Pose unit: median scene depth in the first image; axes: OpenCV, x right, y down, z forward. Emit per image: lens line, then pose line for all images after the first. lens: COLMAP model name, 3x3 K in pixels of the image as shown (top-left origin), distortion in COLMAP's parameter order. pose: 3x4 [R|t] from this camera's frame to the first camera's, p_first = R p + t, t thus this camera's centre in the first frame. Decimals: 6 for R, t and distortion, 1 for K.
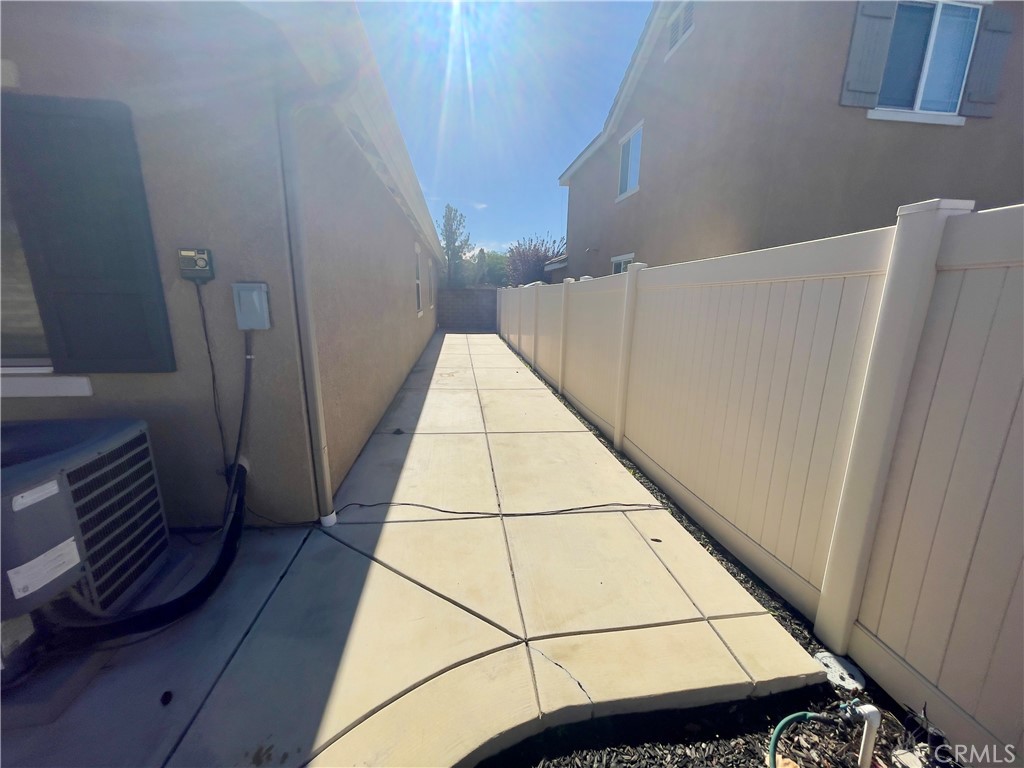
lens RADIAL K [[411.2, 0, 513.2], [0, 411.2, 385.2], [0, 0, 1]] dist [0.001780, 0.000389]
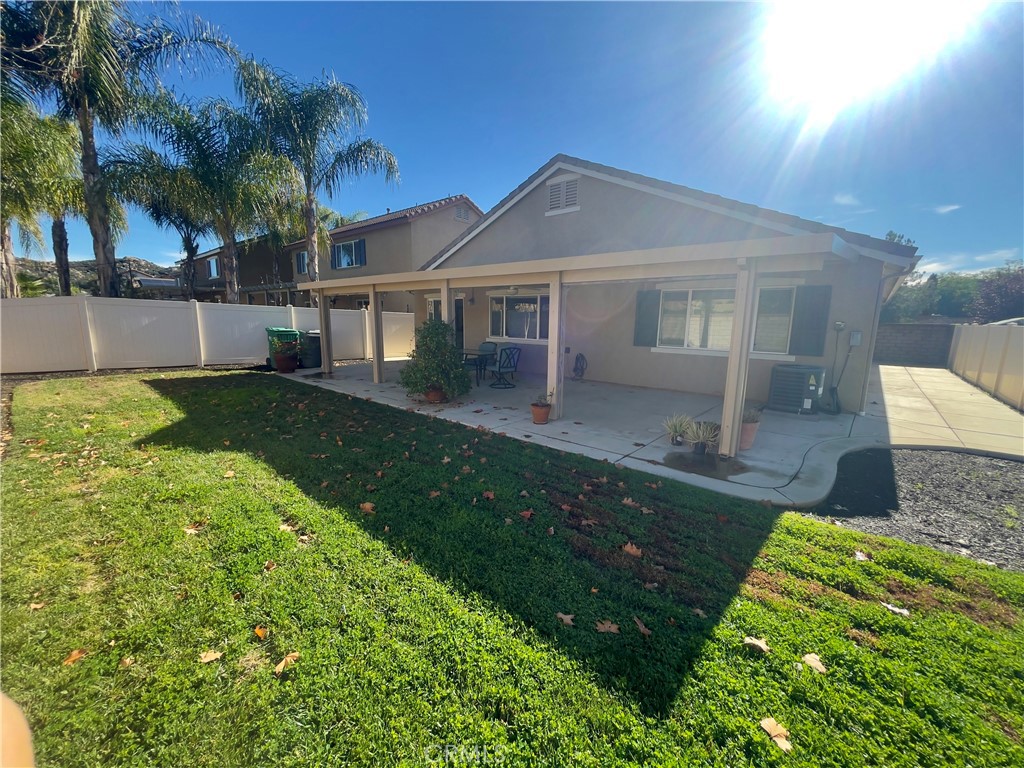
lens RADIAL K [[411.2, 0, 515.0], [0, 411.2, 386.9], [0, 0, 1]] dist [0.001780, 0.000389]
pose [[0.665574, 0.110781, -0.738065, 0.036871], [-0.161253, 0.986909, 0.002716, 0.648254], [0.728704, 0.117207, 0.674725, -3.282822]]
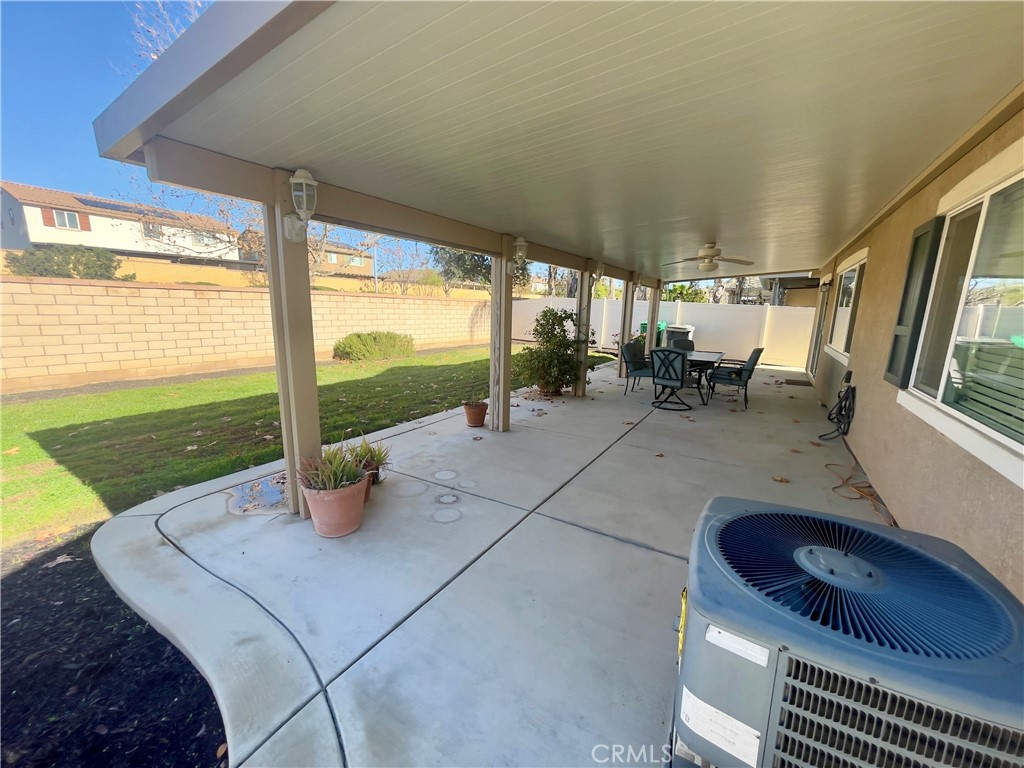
lens RADIAL K [[411.2, 0, 513.0], [0, 411.2, 384.7], [0, 0, 1]] dist [0.001780, 0.000389]
pose [[-0.631647, 0.111040, -0.767263, -0.252892], [-0.202609, 0.931649, 0.301628, -0.205954], [0.748313, 0.345977, -0.565975, 0.628370]]
